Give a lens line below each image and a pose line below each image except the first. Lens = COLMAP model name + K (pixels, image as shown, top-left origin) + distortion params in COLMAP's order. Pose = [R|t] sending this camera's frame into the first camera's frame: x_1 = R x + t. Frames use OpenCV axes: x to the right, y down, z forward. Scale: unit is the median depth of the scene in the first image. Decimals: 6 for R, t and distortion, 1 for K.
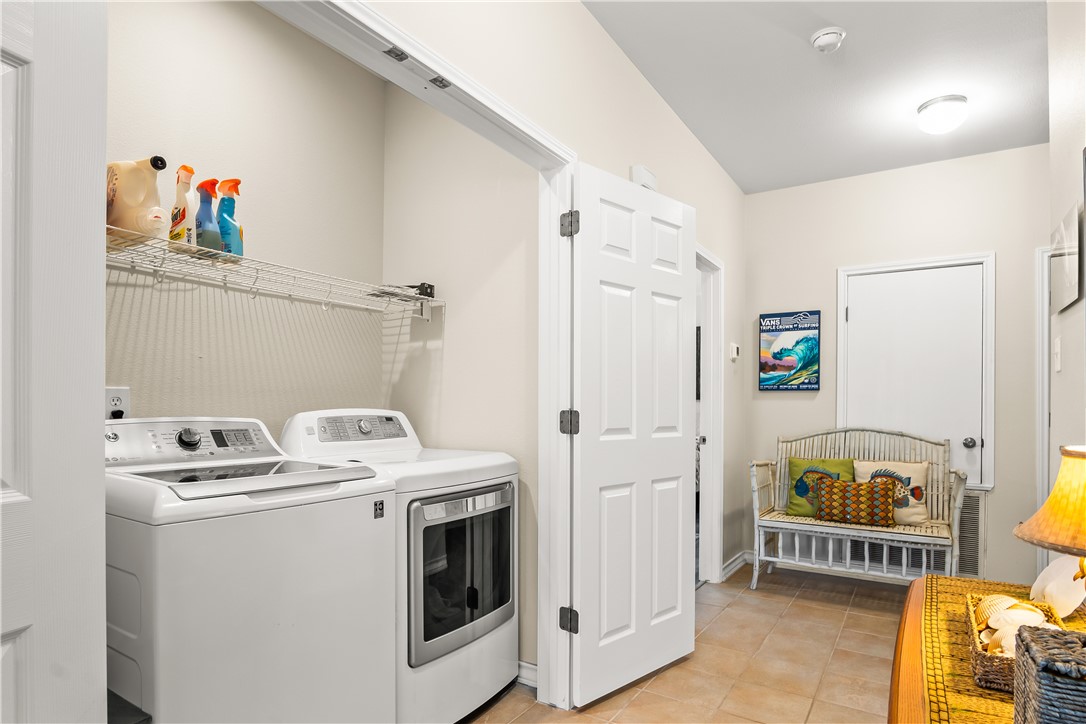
lens RADIAL K [[603.0, 0, 544.0], [0, 603.0, 417.3], [0, 0, 1]] dist [-0.023188, 0.000585]
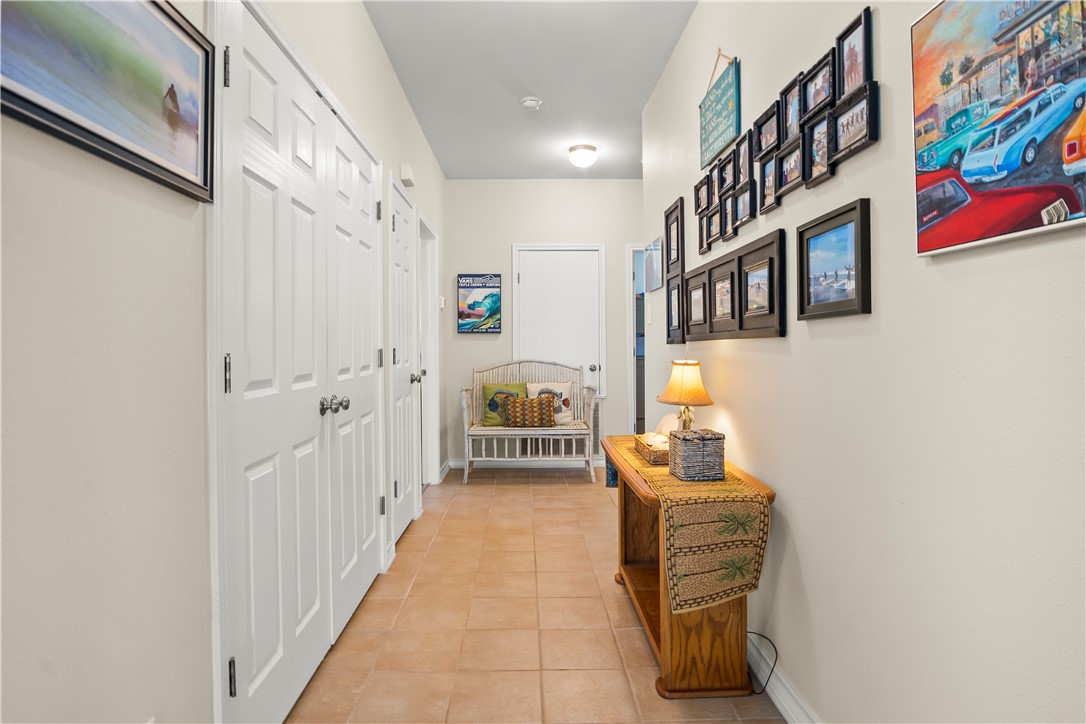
lens RADIAL K [[586.5, 0, 541.2], [0, 586.5, 367.3], [0, 0, 1]] dist [-0.028611, 0.003565]
pose [[0.827981, -0.030414, 0.559930, -0.224371], [0.020767, 0.999506, 0.023582, 0.003095], [-0.560371, -0.007897, 0.828204, -0.159168]]
